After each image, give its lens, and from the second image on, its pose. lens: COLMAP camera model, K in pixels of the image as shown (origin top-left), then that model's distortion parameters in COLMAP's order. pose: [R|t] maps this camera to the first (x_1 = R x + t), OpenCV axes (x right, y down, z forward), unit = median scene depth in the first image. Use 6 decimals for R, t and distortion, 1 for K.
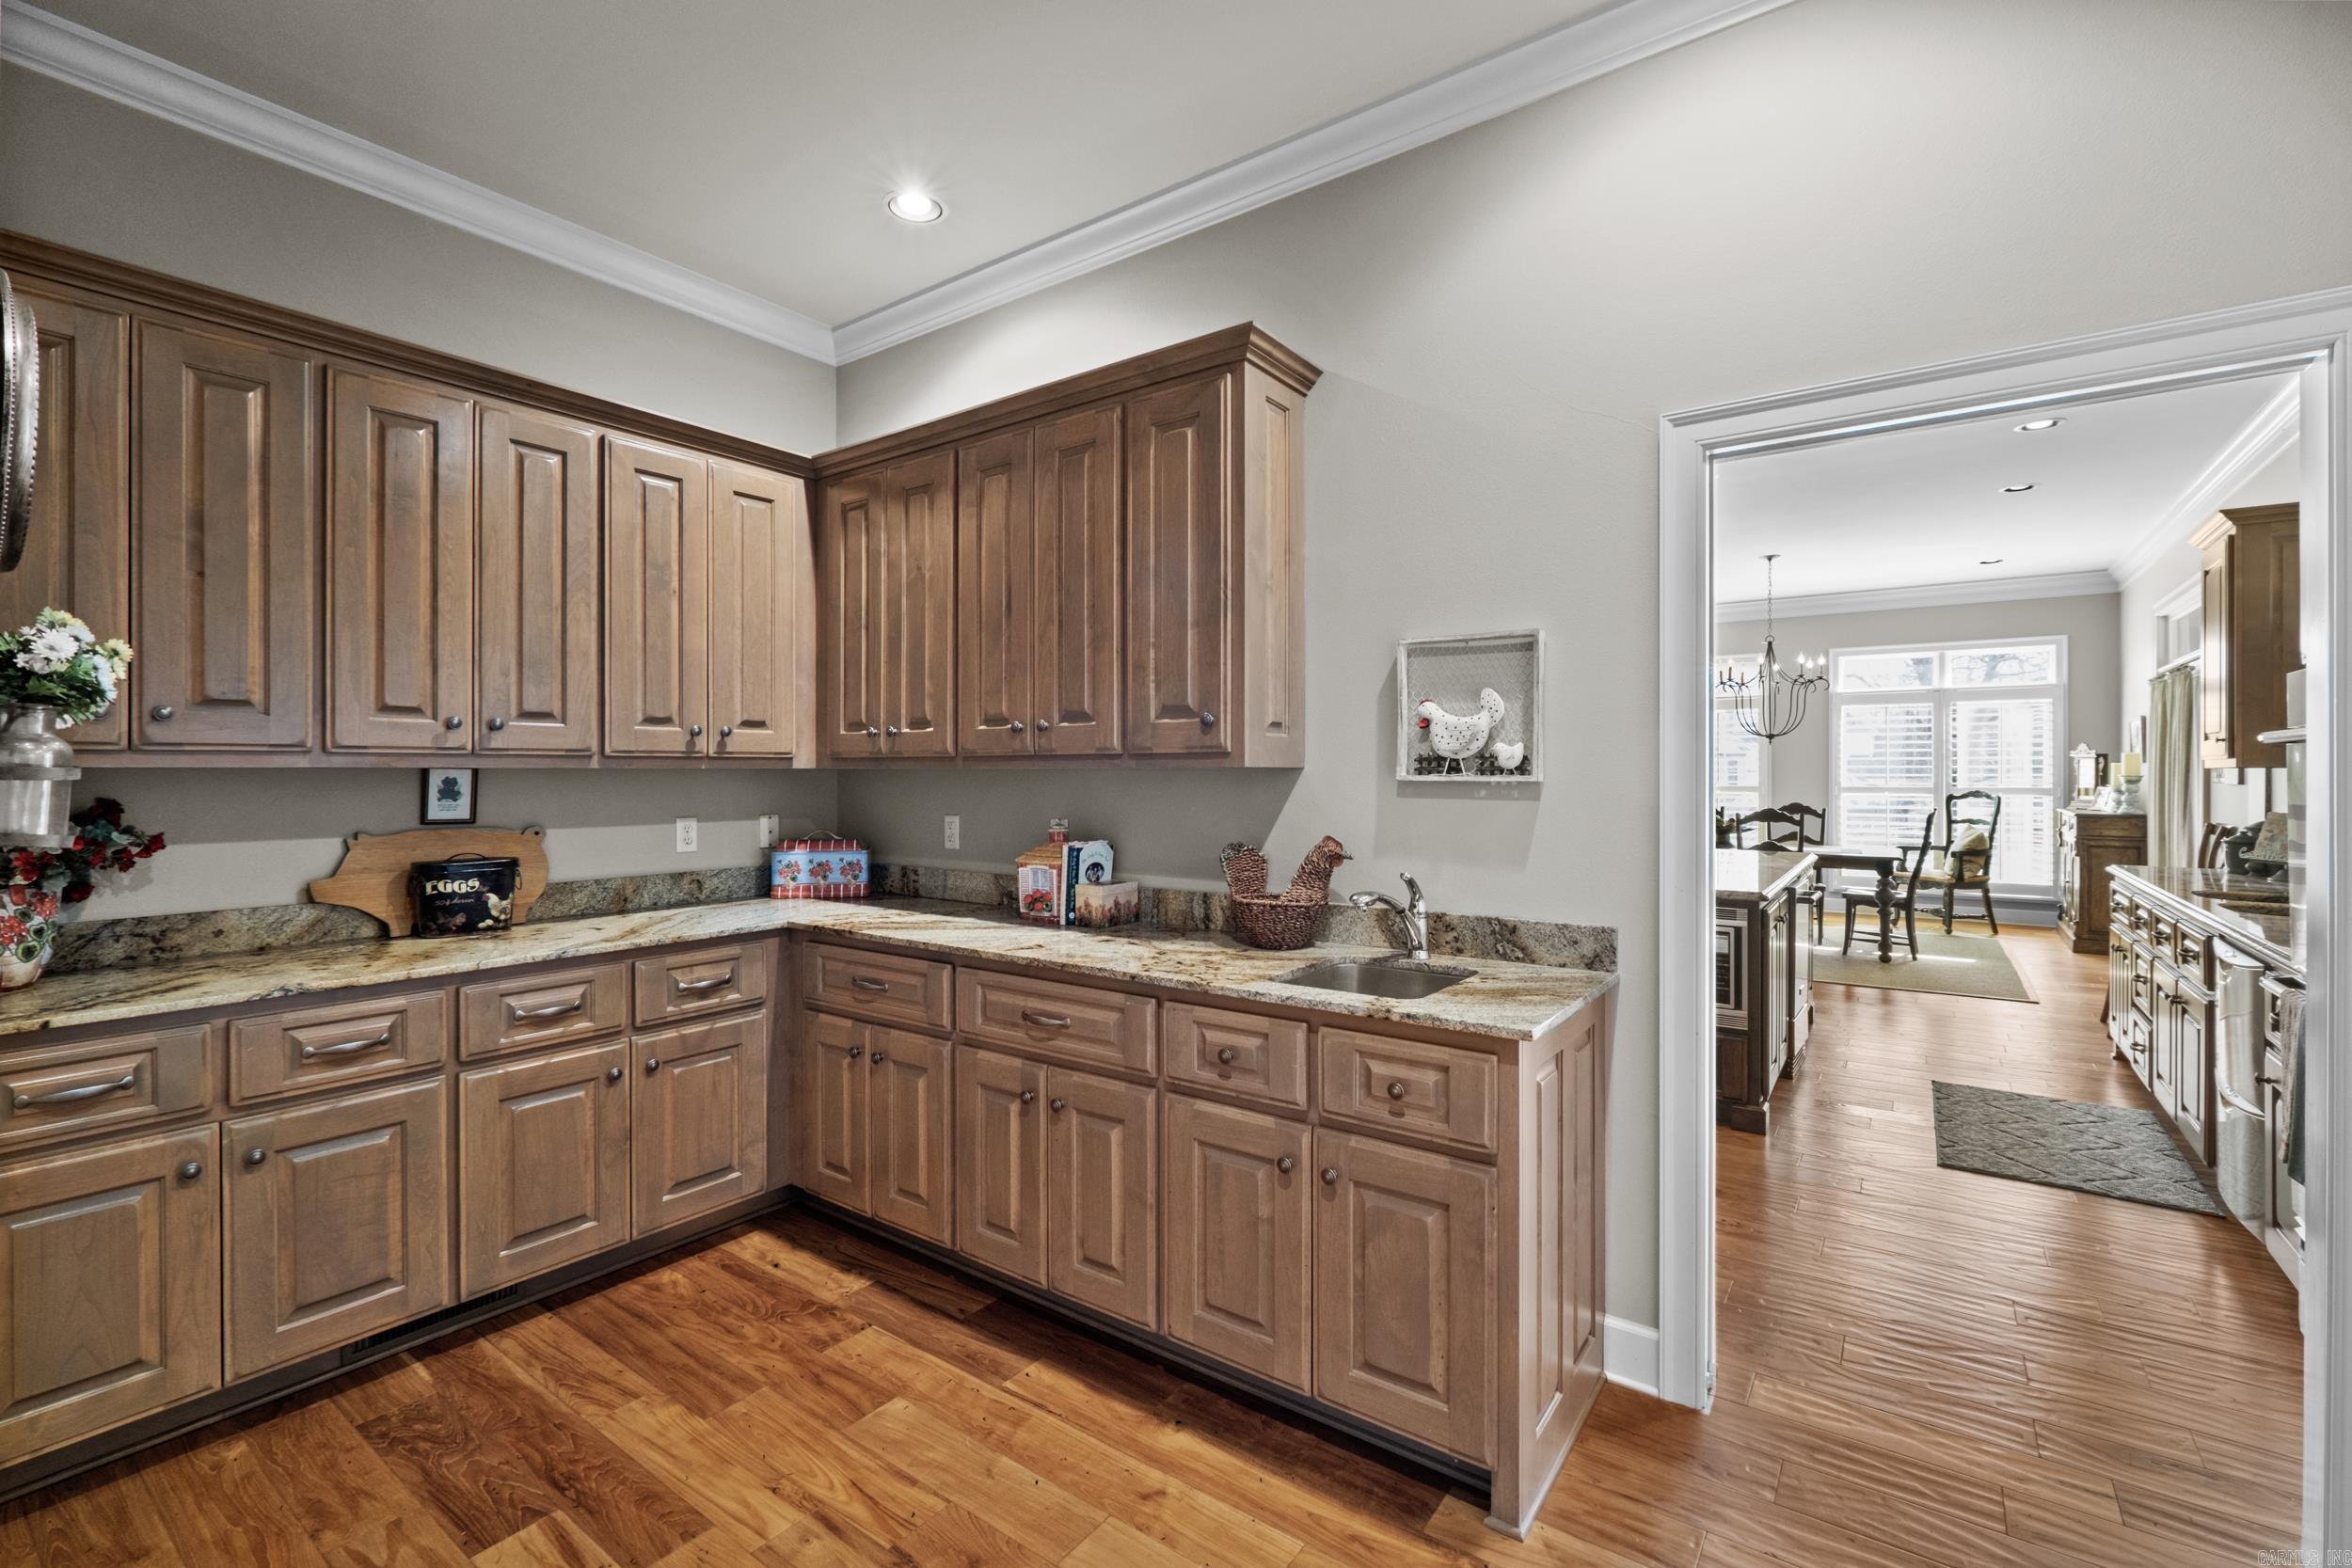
lens RADIAL K [[1023.1, 0, 1176.2], [0, 1023.1, 788.2], [0, 0, 1]] dist [-0.007243, 0.001058]
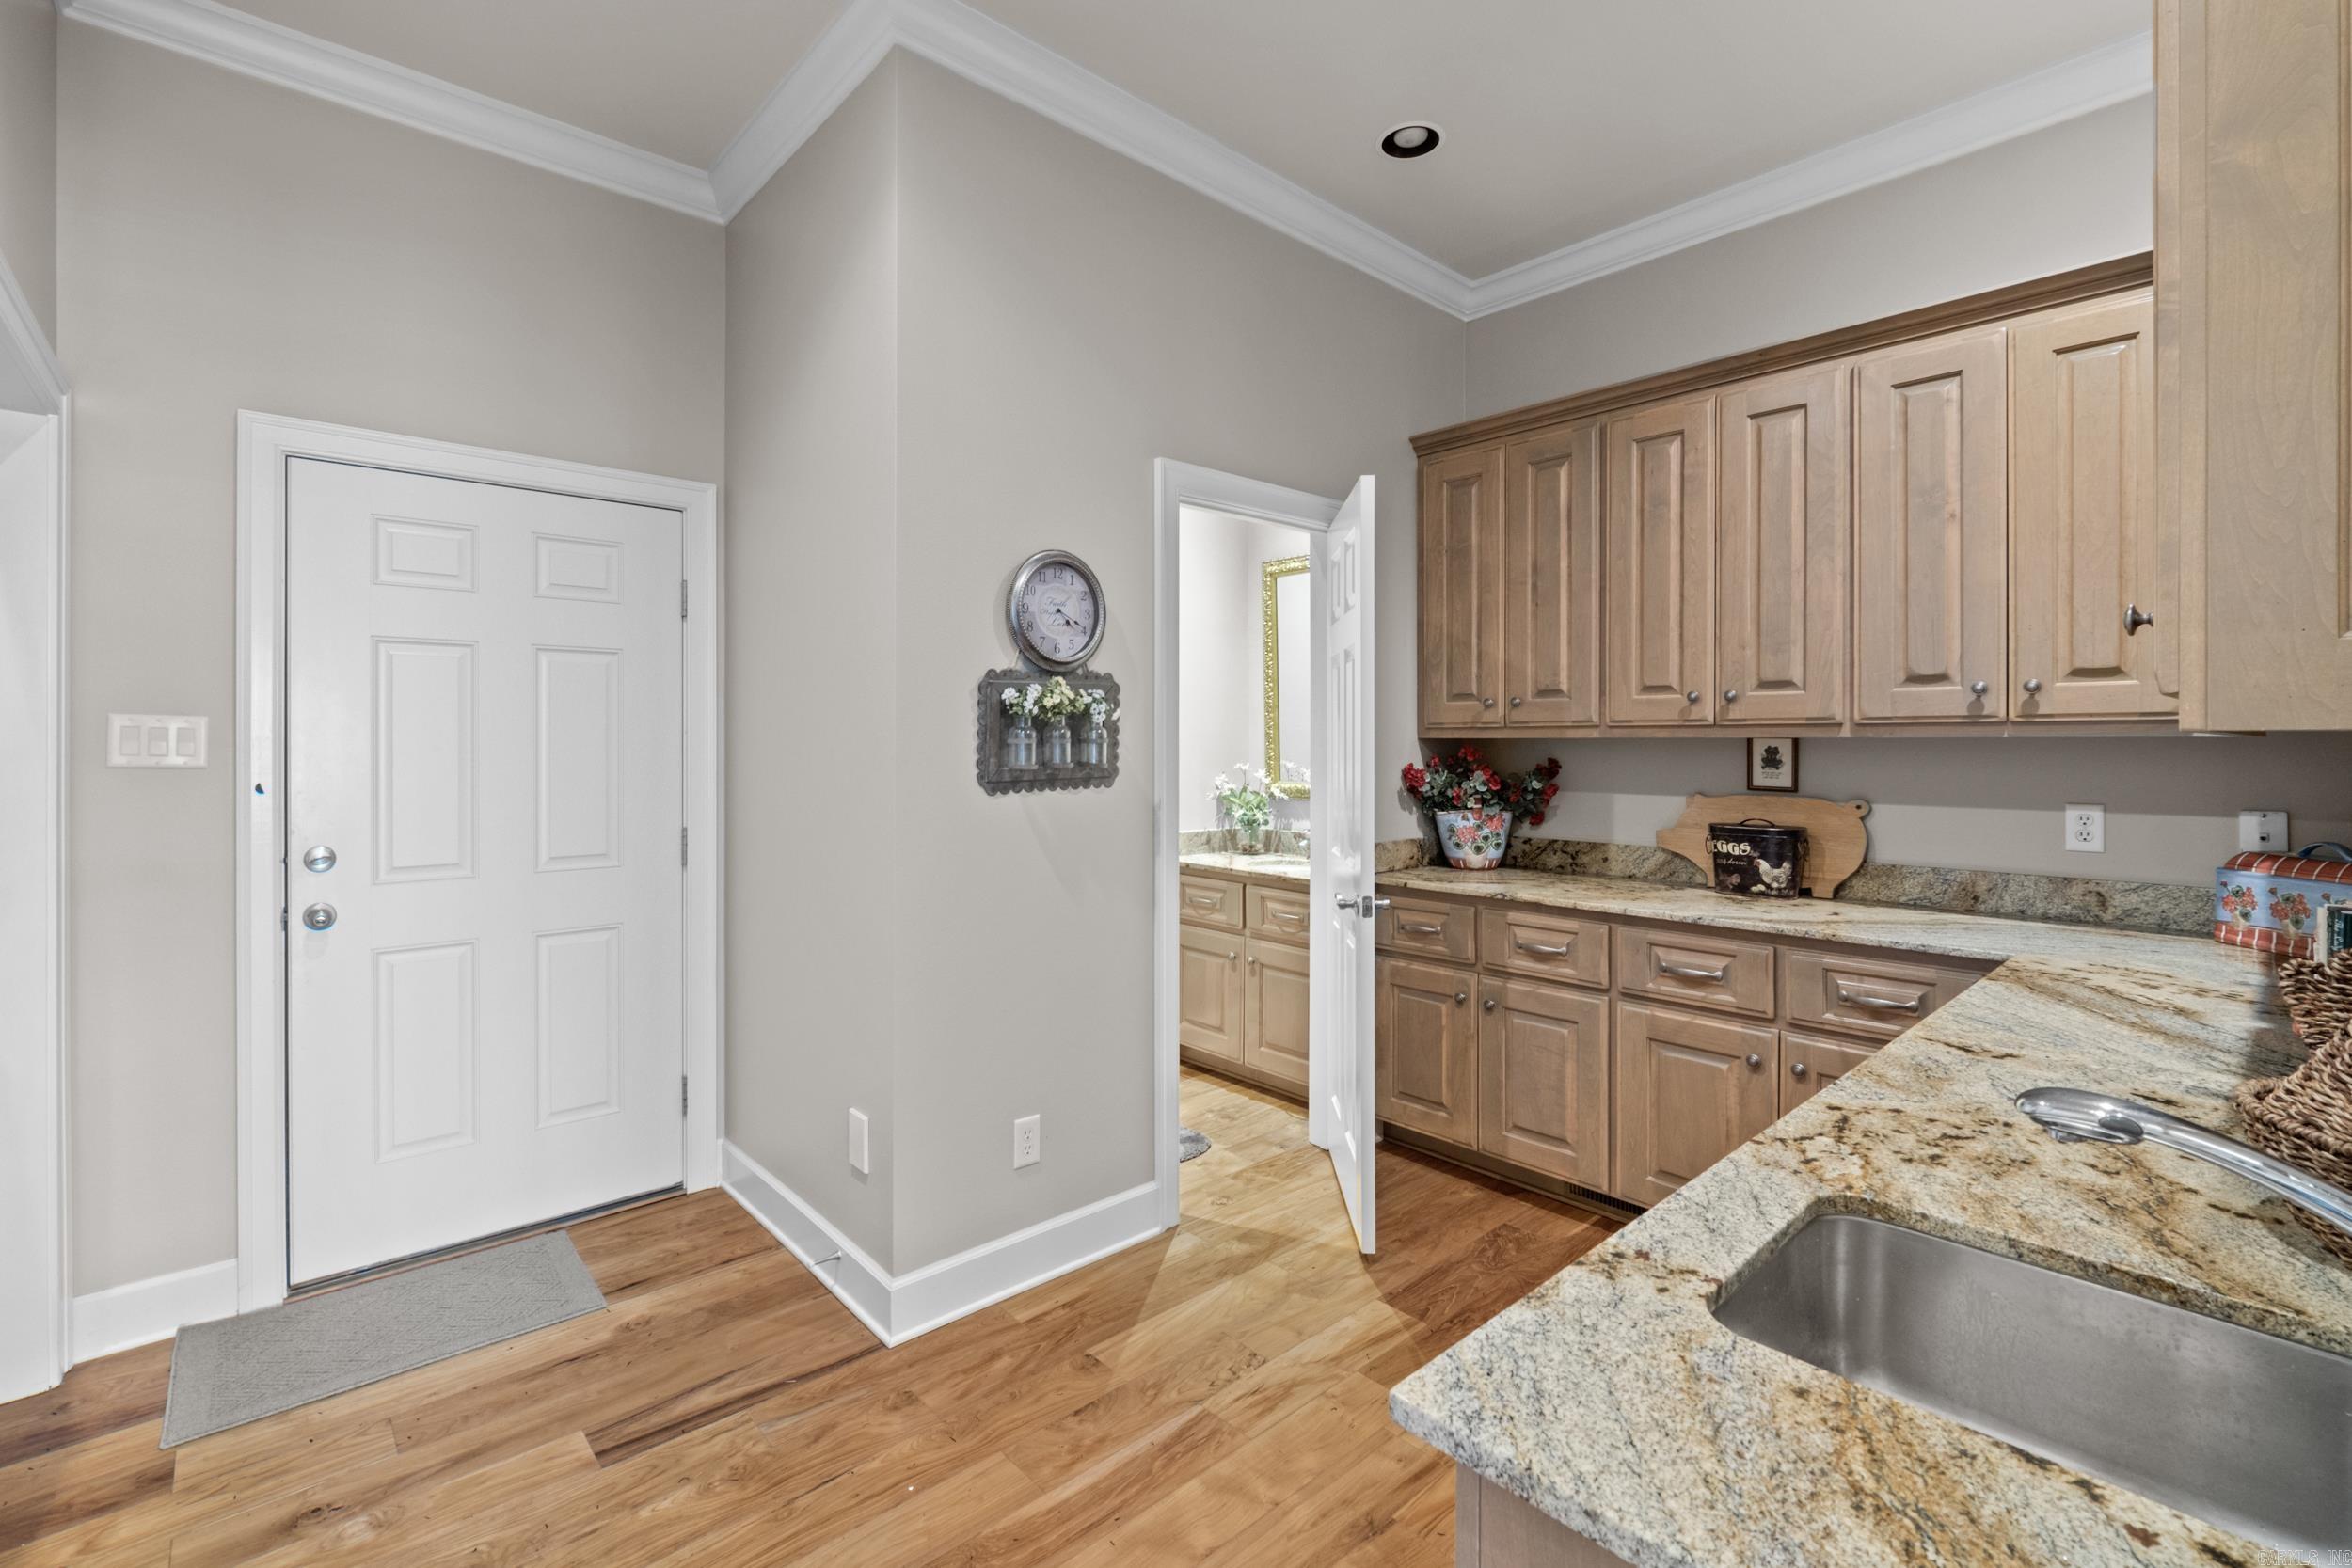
lens RADIAL K [[1023.1, 0, 1170.8], [0, 1023.1, 765.0], [0, 0, 1]] dist [-0.007243, 0.001058]
pose [[-0.208388, 0.022731, -0.977782, 0.450468], [-0.016003, 0.999517, 0.026647, -0.010030], [0.977915, 0.021200, -0.207924, 0.620487]]
